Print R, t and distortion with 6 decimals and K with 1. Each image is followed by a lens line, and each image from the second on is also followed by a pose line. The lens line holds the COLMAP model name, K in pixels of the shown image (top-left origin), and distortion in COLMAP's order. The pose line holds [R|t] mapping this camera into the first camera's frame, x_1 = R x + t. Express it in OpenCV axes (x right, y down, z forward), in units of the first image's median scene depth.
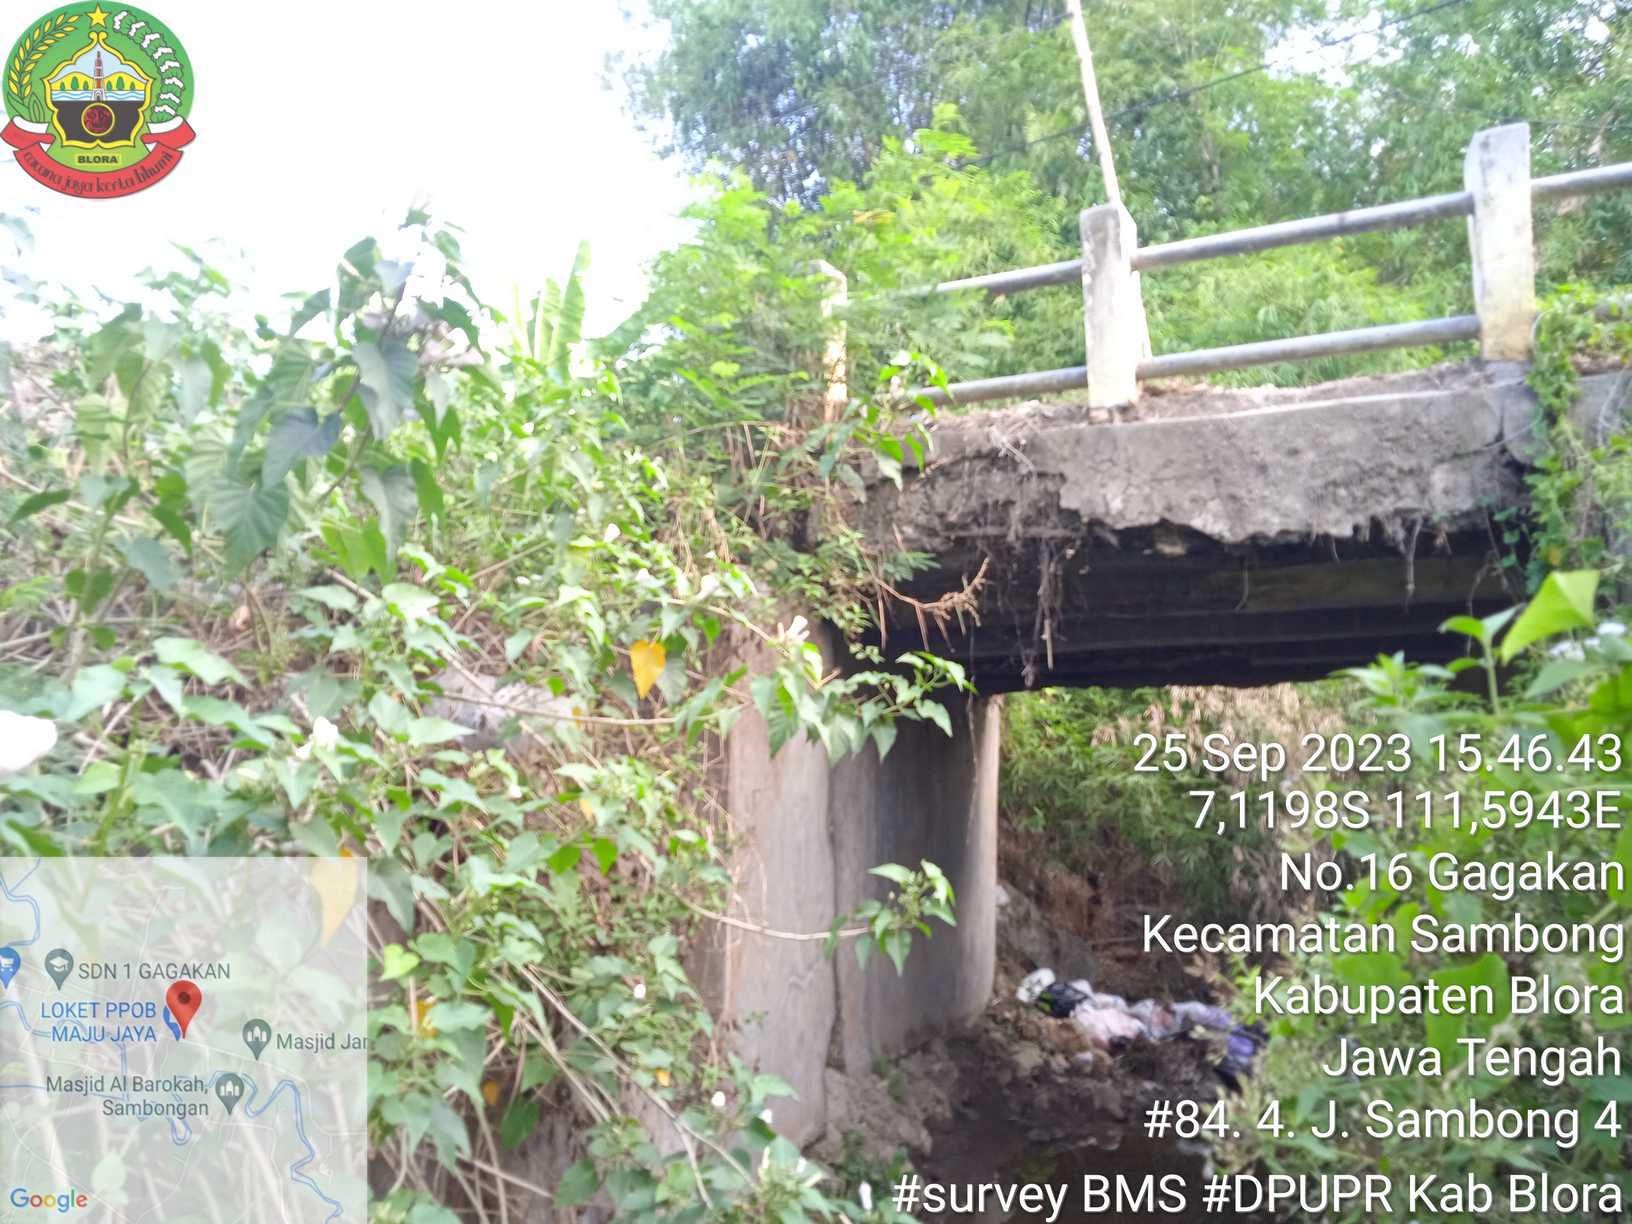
lens RADIAL K [[1320.4, 0, 823.9], [0, 1320.4, 656.9], [0, 0, 1]] dist [0.070916, -0.081469]
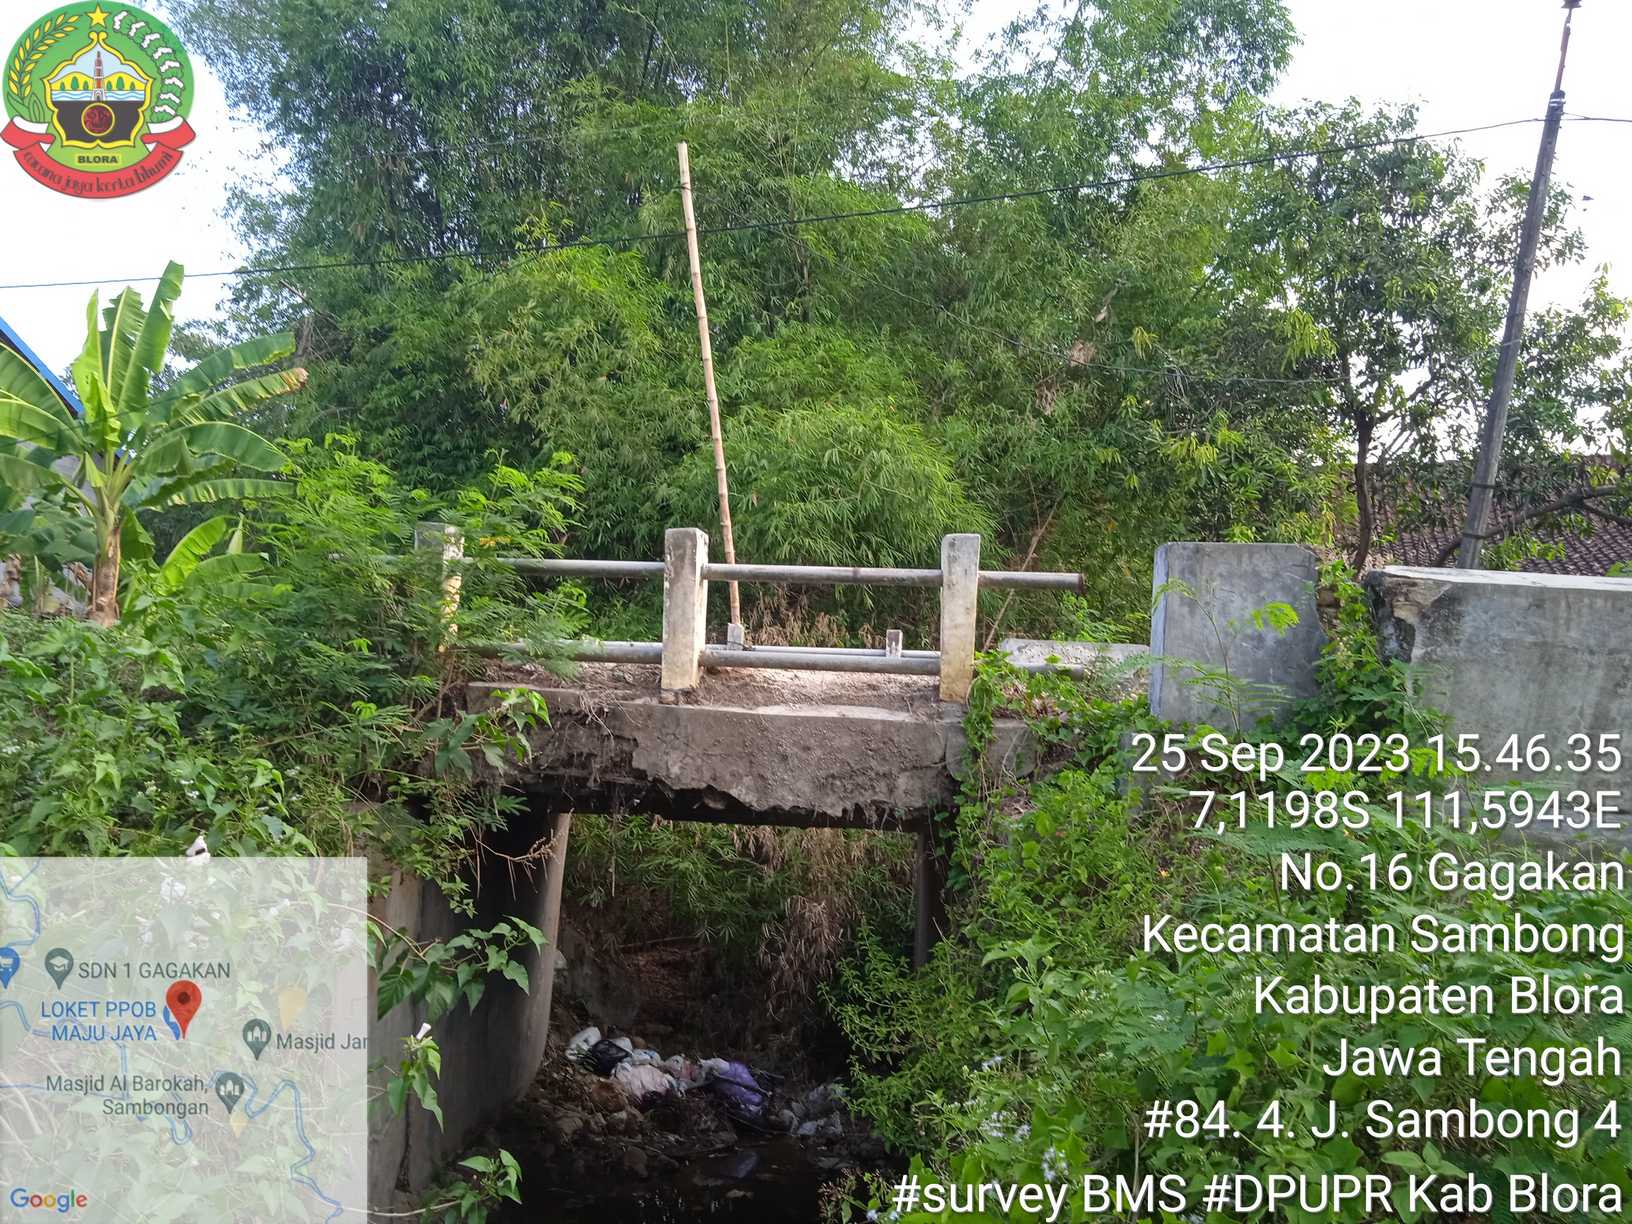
lens RADIAL K [[1320.4, 0, 823.9], [0, 1320.4, 656.9], [0, 0, 1]] dist [0.070916, -0.081469]
pose [[0.947170, 0.072748, 0.312373, -0.048468], [-0.084059, 0.996198, 0.022879, -0.261004], [-0.309521, -0.047928, 0.949684, -0.243637]]
